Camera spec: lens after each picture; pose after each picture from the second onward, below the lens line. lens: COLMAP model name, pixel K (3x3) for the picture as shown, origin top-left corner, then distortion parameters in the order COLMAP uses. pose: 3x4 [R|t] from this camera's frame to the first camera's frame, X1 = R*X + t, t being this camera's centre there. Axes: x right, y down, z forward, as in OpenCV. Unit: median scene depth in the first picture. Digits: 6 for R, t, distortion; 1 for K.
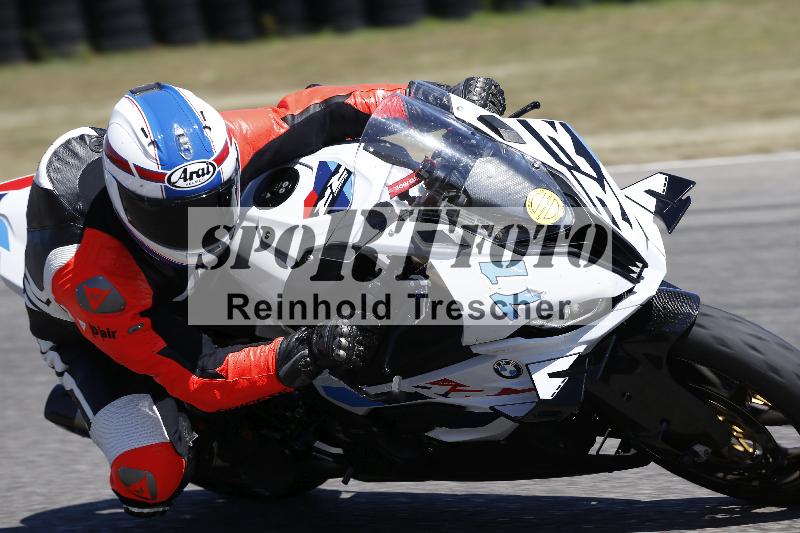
lens RADIAL K [[4448.1, 0, 400.0], [0, 4448.1, 266.5], [0, 0, 1]] dist [1.429591, 6.612530]
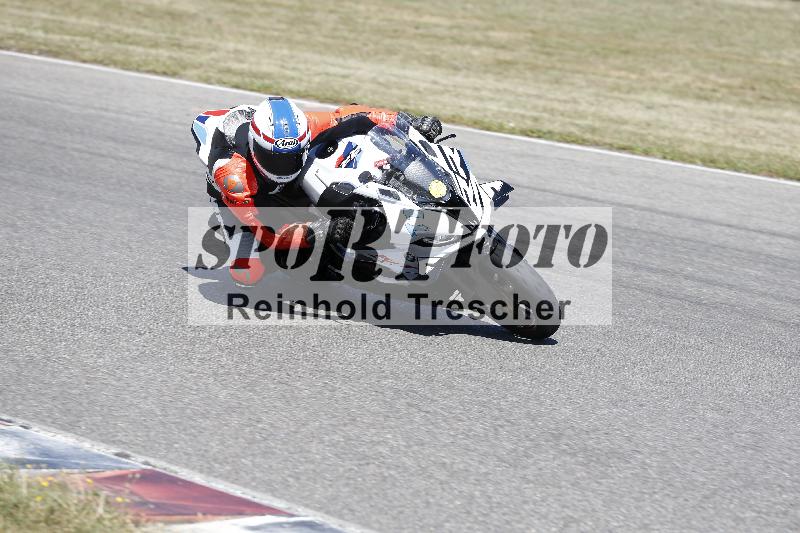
lens RADIAL K [[4448.1, 0, 400.0], [0, 4448.1, 266.5], [0, 0, 1]] dist [1.429591, 6.612530]
pose [[0.980170, 0.195700, -0.031123, 0.087406], [-0.193687, 0.979338, 0.058158, -0.097455], [0.041861, -0.050976, 0.997822, -1.175501]]
